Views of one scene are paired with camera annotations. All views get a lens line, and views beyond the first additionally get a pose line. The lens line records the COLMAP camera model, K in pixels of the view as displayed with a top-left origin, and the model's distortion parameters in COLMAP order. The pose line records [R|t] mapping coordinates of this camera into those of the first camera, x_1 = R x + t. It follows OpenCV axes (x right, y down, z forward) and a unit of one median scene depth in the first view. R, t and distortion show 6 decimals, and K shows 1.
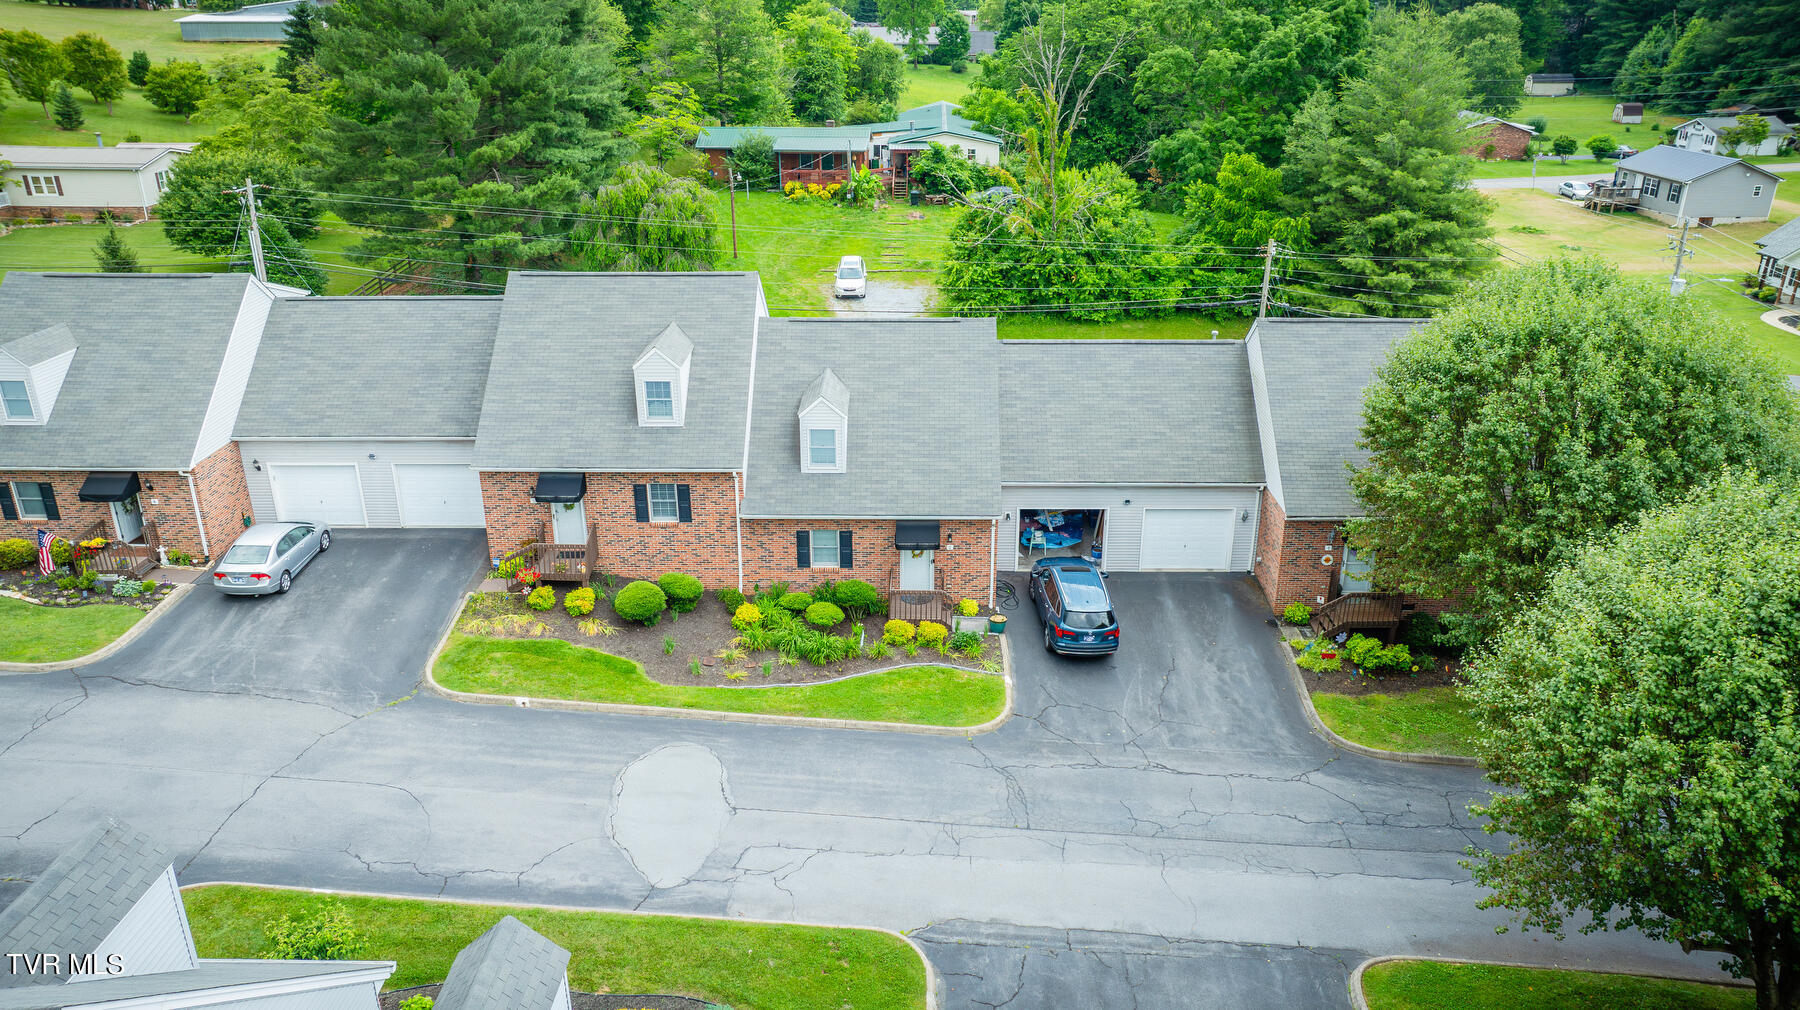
lens RADIAL K [[1271.2, 0, 893.7], [0, 1271.2, 507.3], [0, 0, 1]] dist [-0.016801, 0.010919]
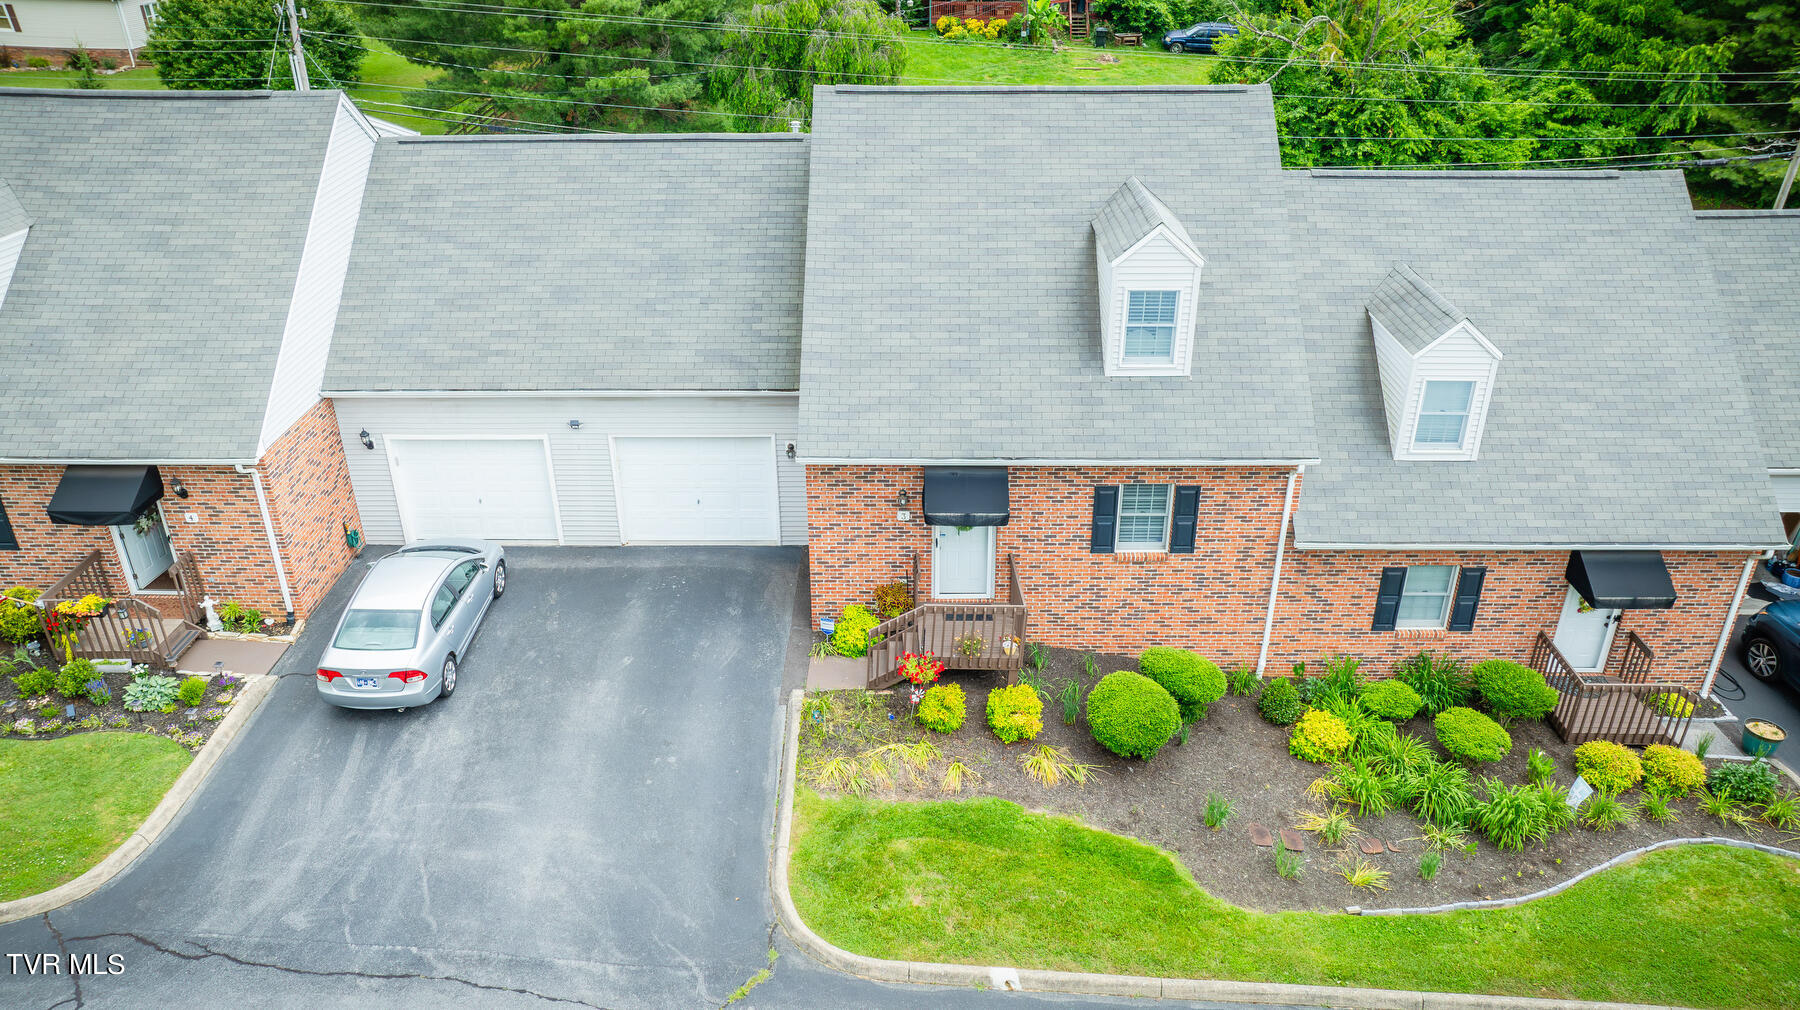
lens RADIAL K [[1271.2, 0, 901.8], [0, 1271.2, 506.2], [0, 0, 1]] dist [-0.016801, 0.010919]
pose [[0.999987, -0.003270, 0.003832, -0.281917], [0.002914, 0.995994, 0.089370, -0.056118], [-0.004109, -0.089357, 0.995991, 0.459758]]
